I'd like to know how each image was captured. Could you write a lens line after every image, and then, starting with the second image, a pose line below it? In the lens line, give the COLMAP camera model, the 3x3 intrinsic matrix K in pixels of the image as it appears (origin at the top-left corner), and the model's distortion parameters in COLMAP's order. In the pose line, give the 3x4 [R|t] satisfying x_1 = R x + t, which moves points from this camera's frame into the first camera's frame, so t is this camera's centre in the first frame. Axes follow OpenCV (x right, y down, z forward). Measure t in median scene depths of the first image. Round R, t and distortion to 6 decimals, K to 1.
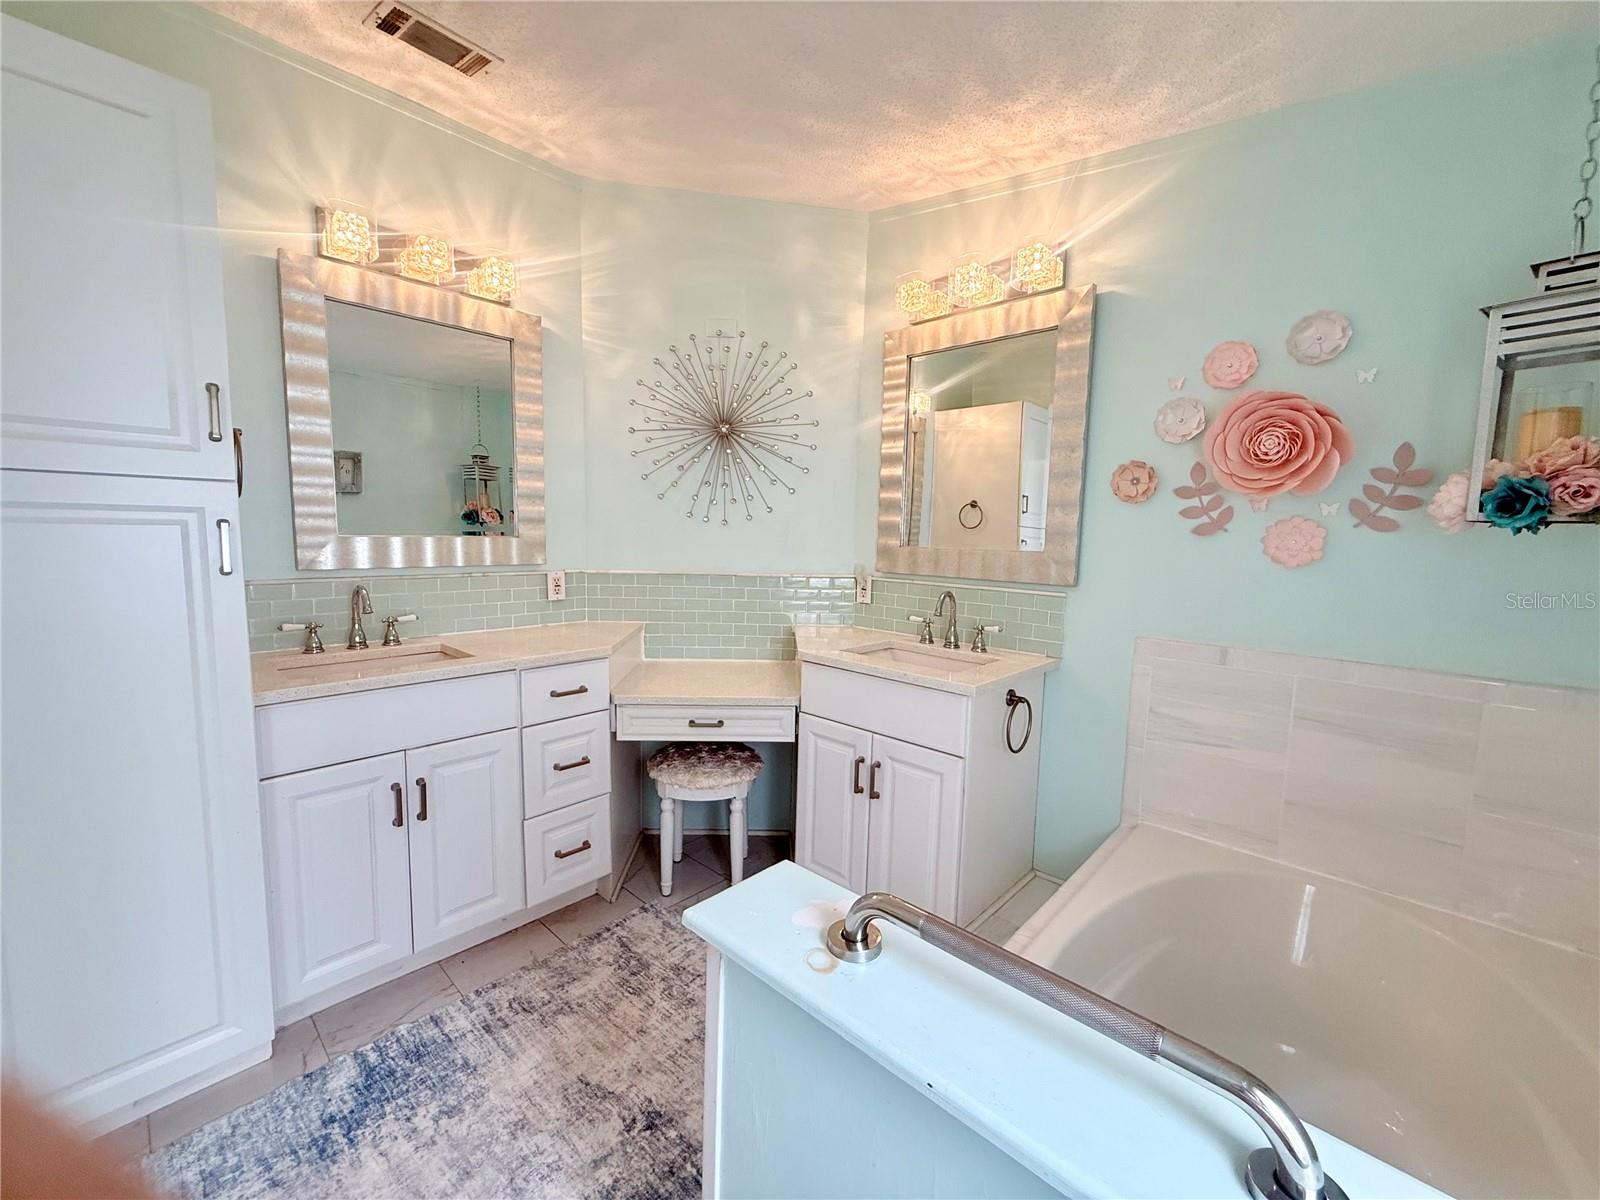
lens RADIAL K [[649.2, 0, 800.4], [0, 649.2, 599.0], [0, 0, 1]] dist [-0.001856, 0.000341]
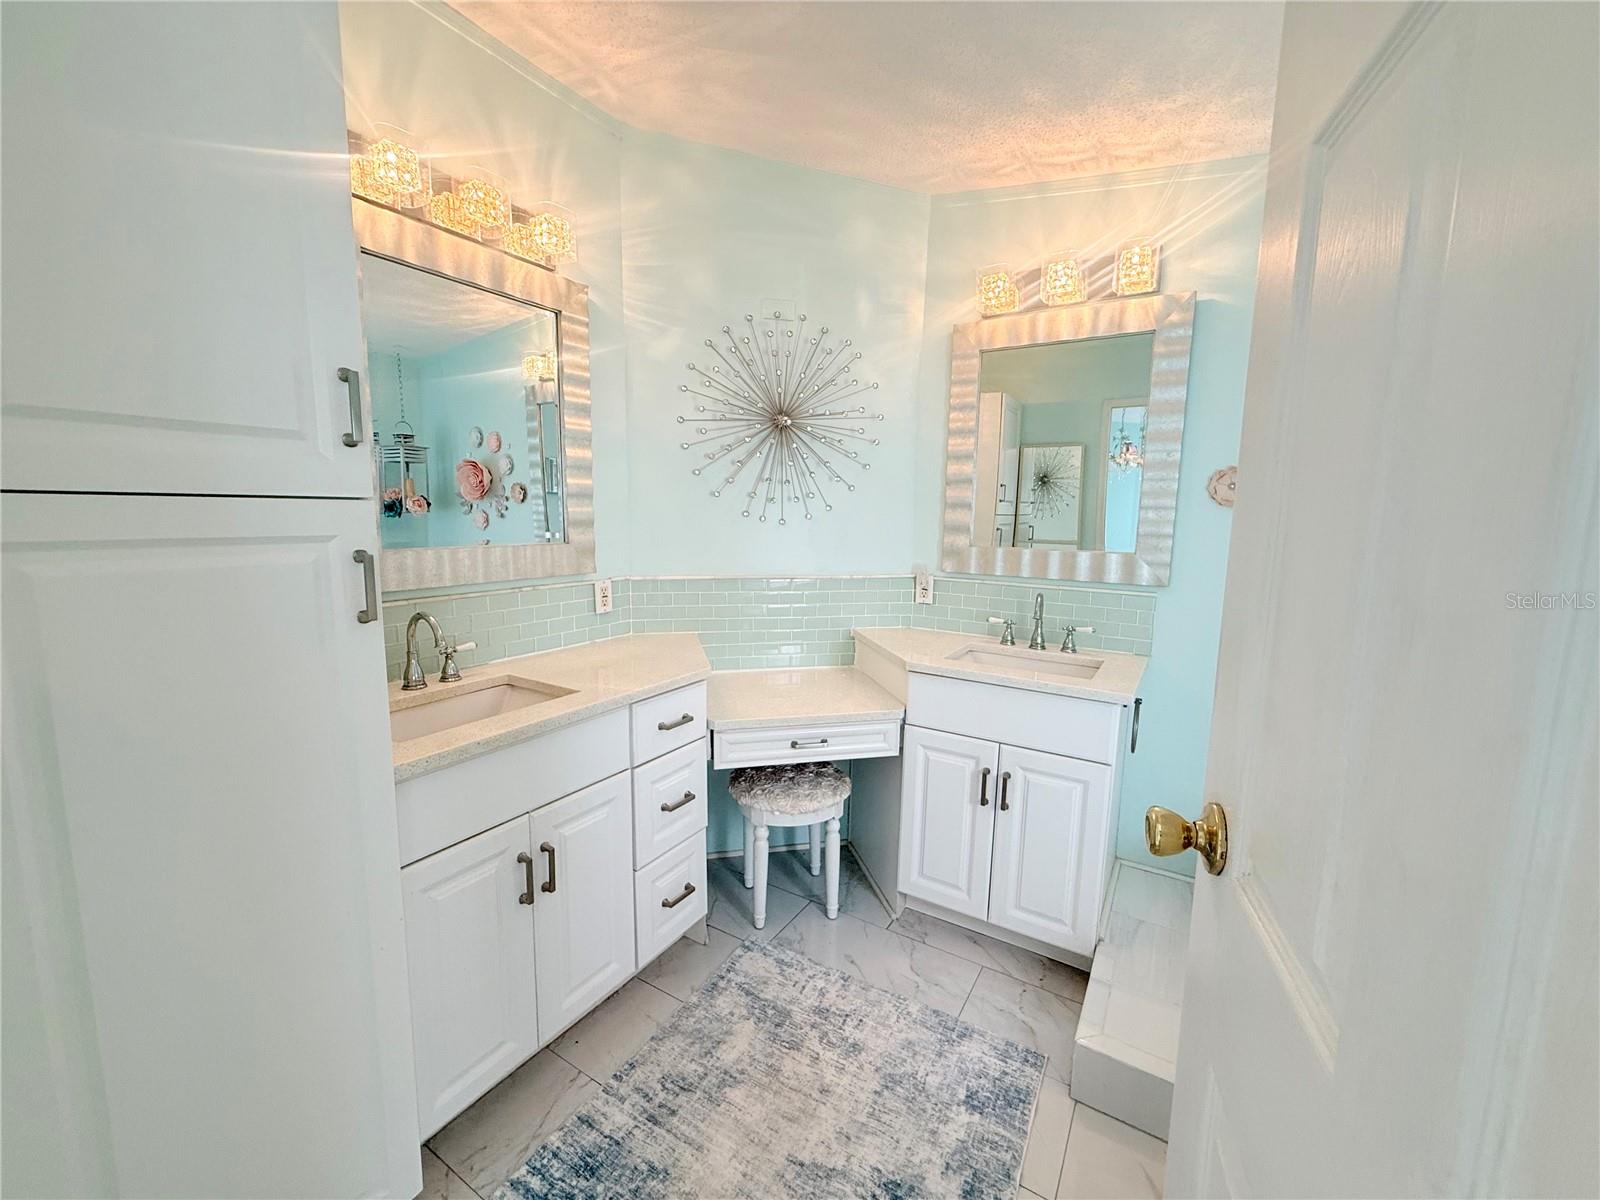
lens RADIAL K [[649.2, 0, 798.5], [0, 649.2, 598.5], [0, 0, 1]] dist [-0.001856, 0.000341]
pose [[0.980050, -0.031764, 0.196195, -0.337271], [0.024763, 0.998969, 0.038037, -0.051893], [-0.197201, -0.032420, 0.979827, 0.098167]]
